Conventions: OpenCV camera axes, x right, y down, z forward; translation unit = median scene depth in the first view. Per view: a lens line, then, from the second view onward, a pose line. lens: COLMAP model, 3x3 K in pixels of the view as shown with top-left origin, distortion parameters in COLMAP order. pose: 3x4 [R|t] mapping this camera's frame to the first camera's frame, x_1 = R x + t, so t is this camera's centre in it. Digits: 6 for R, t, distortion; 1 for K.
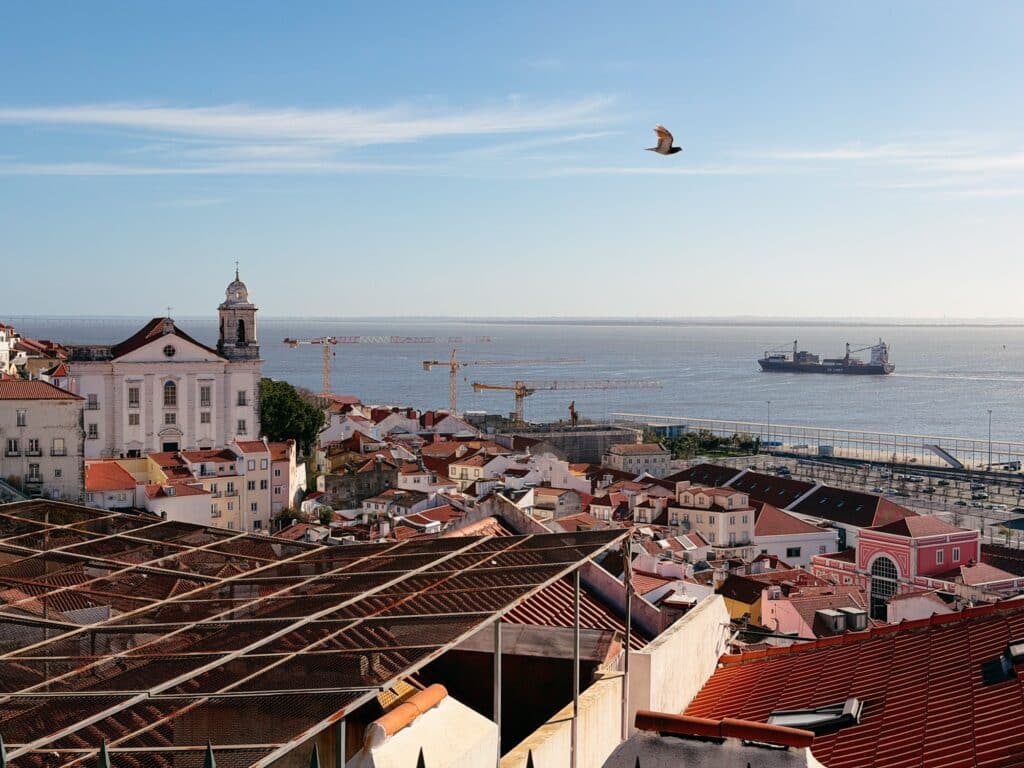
lens RADIAL K [[1436.9, 0, 512.1], [0, 1436.9, 384.5], [0, 0, 1]] dist [0.159664, -0.065902]
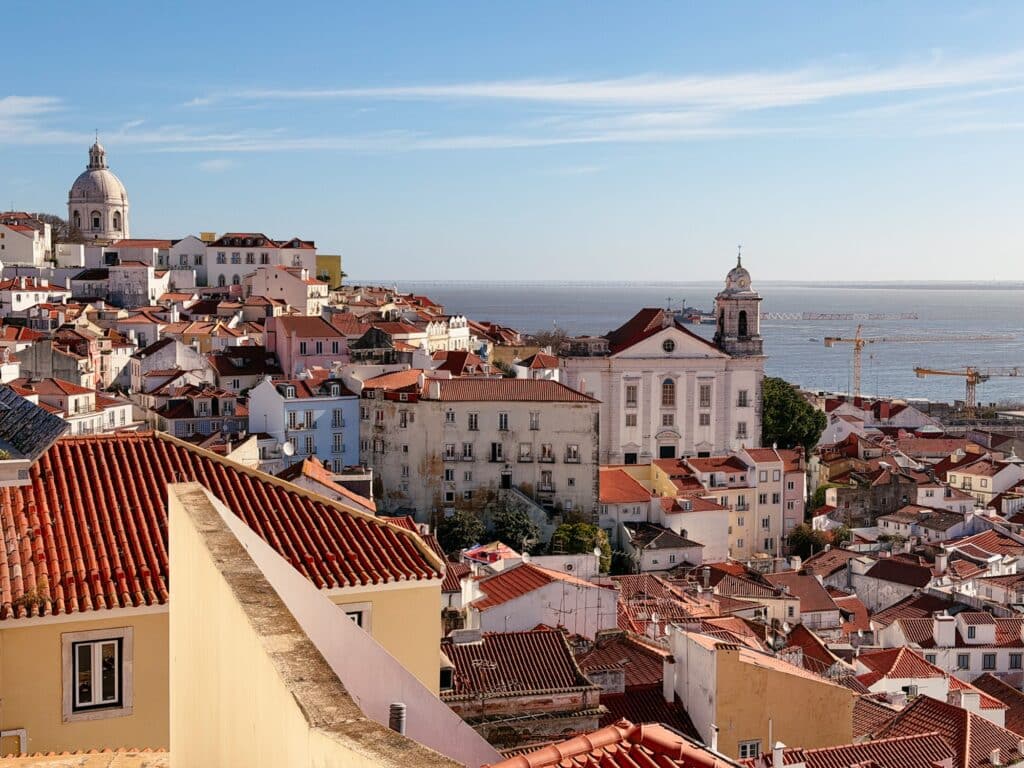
lens RADIAL K [[1436.9, 0, 512.1], [0, 1436.9, 384.5], [0, 0, 1]] dist [0.159664, -0.065902]
pose [[0.972306, 0.019195, -0.232921, -0.120109], [-0.013608, 0.999580, 0.025570, -0.020439], [0.233314, -0.021692, 0.972159, 0.097178]]
